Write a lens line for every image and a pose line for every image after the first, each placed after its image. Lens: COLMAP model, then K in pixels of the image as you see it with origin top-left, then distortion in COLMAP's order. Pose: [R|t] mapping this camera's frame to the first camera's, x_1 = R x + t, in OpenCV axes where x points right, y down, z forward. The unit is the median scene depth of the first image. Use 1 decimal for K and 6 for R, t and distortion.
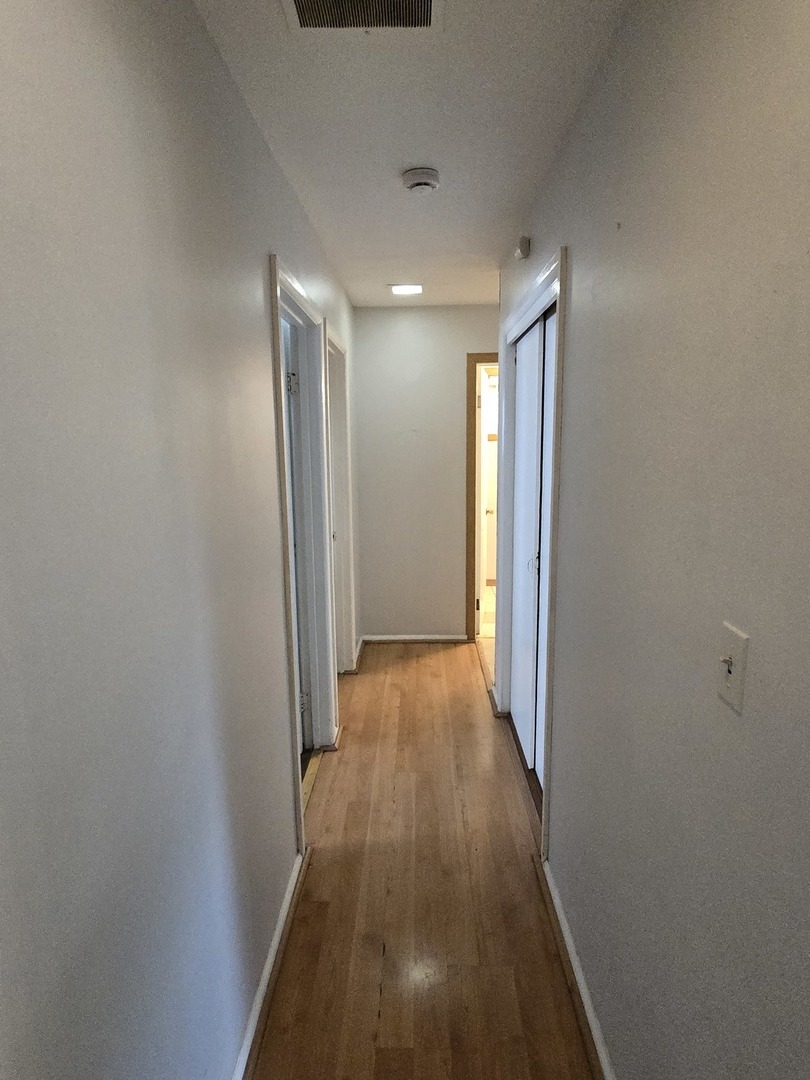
lens RADIAL K [[602.4, 0, 405.0], [0, 602.4, 540.0], [0, 0, 1]] dist [0.002544, -0.001793]
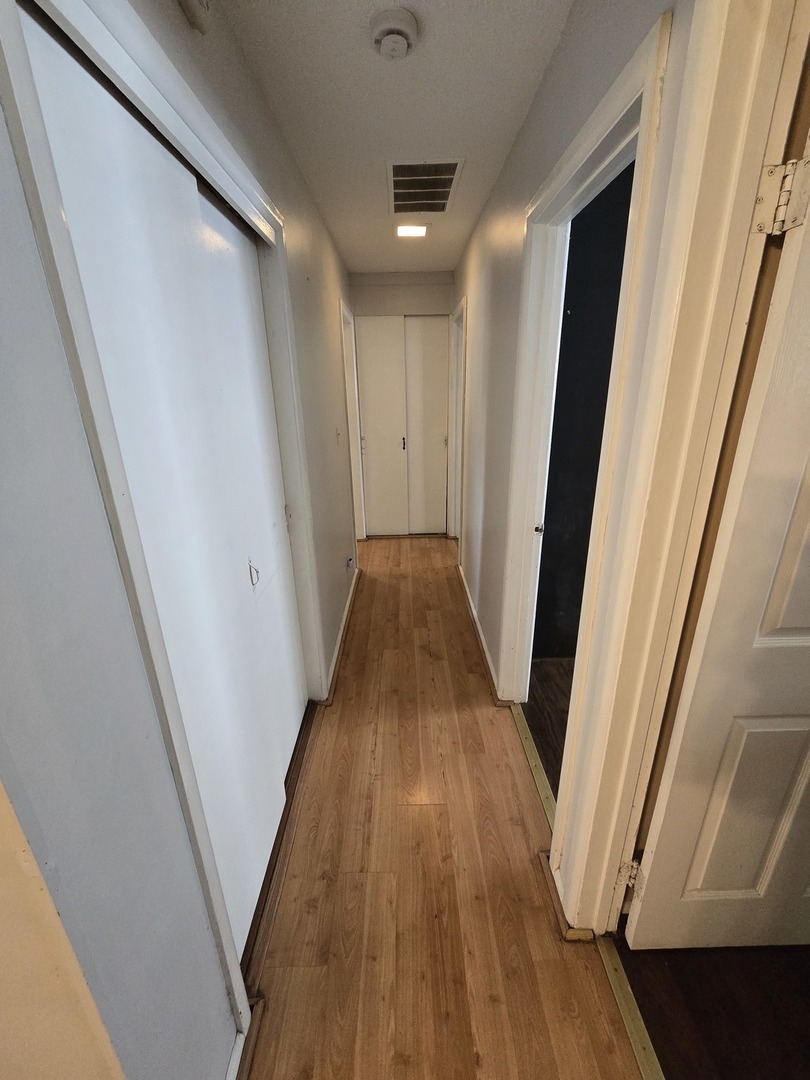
lens RADIAL K [[440.1, 0, 405.0], [0, 440.1, 540.0], [0, 0, 1]] dist [-0.001723, -0.000550]
pose [[-0.999043, 0.040617, -0.016206, 0.043733], [0.027502, 0.871678, 0.489307, -0.272463], [0.034001, 0.488393, -0.871961, 1.636780]]
